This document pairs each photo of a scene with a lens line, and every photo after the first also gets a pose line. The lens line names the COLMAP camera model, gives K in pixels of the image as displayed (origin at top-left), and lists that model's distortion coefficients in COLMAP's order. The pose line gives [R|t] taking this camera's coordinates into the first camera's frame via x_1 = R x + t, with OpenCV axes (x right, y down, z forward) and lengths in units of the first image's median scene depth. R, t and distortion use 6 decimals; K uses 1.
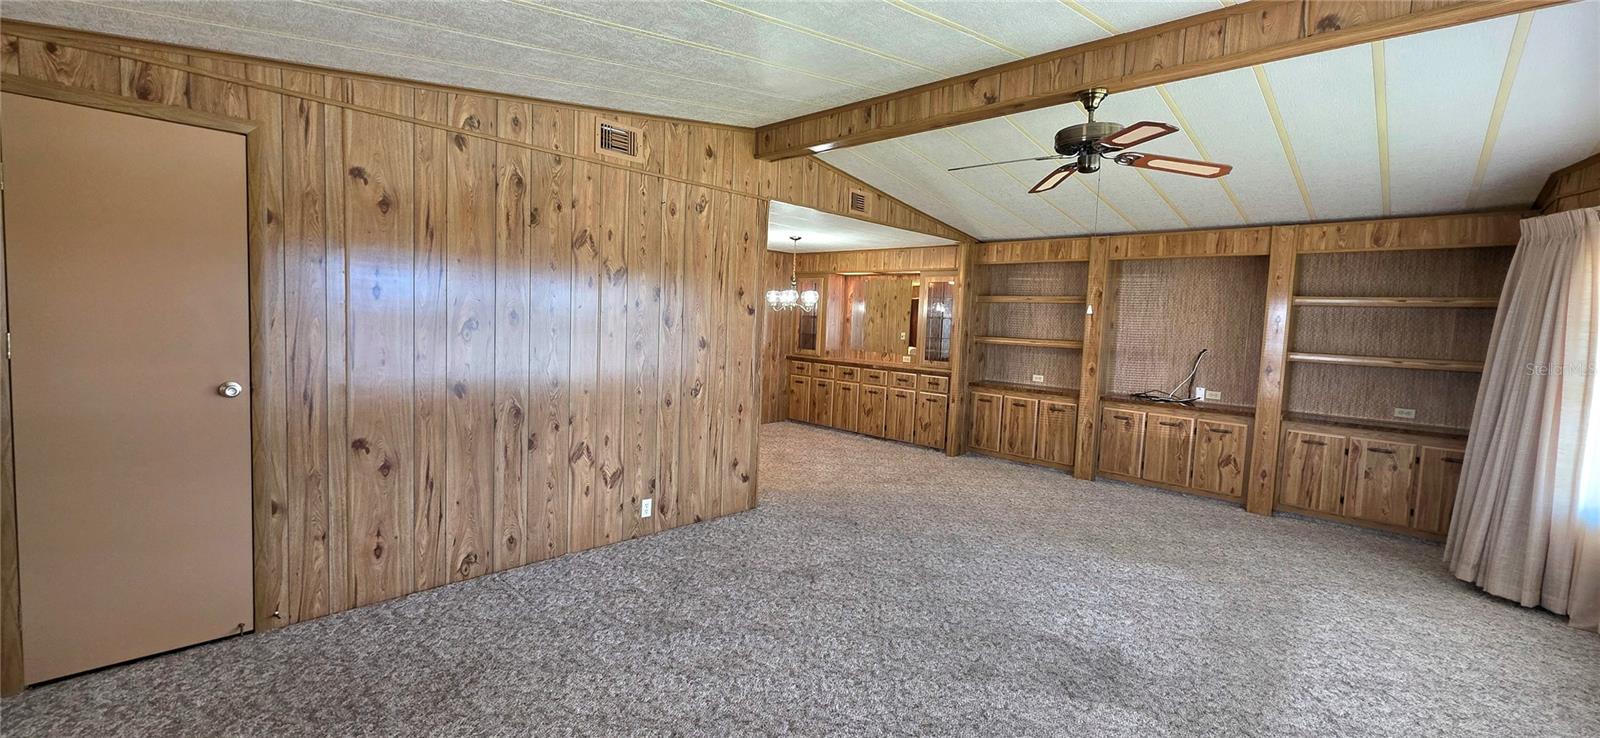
lens RADIAL K [[629.8, 0, 800.7], [0, 629.8, 367.5], [0, 0, 1]] dist [0.000009, 0.000063]
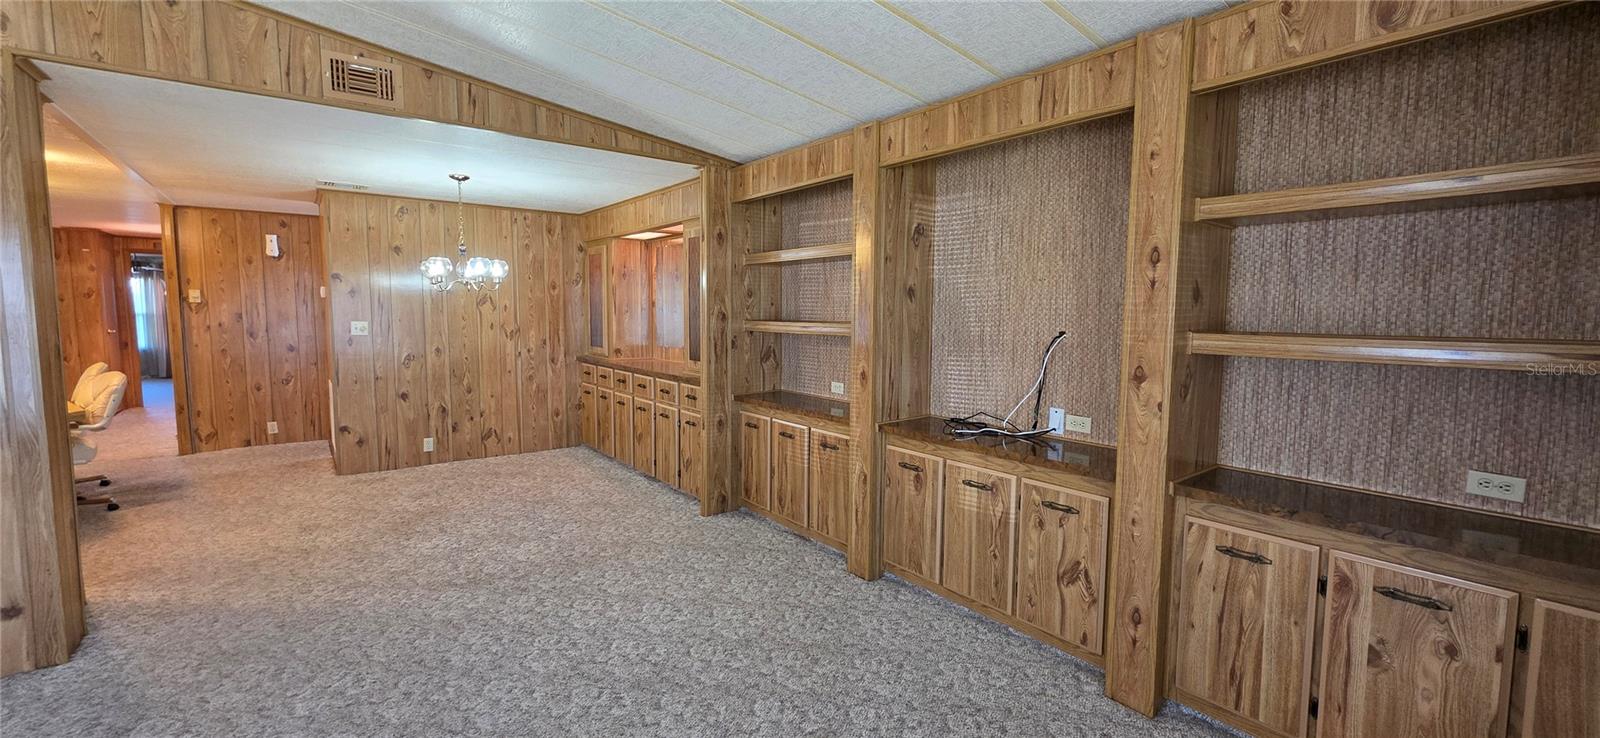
lens RADIAL K [[629.8, 0, 801.9], [0, 629.8, 366.3], [0, 0, 1]] dist [0.000009, 0.000063]
pose [[0.989999, -0.021444, -0.139437, 0.546676], [0.022596, 0.999722, 0.006677, -0.010113], [0.139255, -0.009761, 0.990208, 0.516902]]
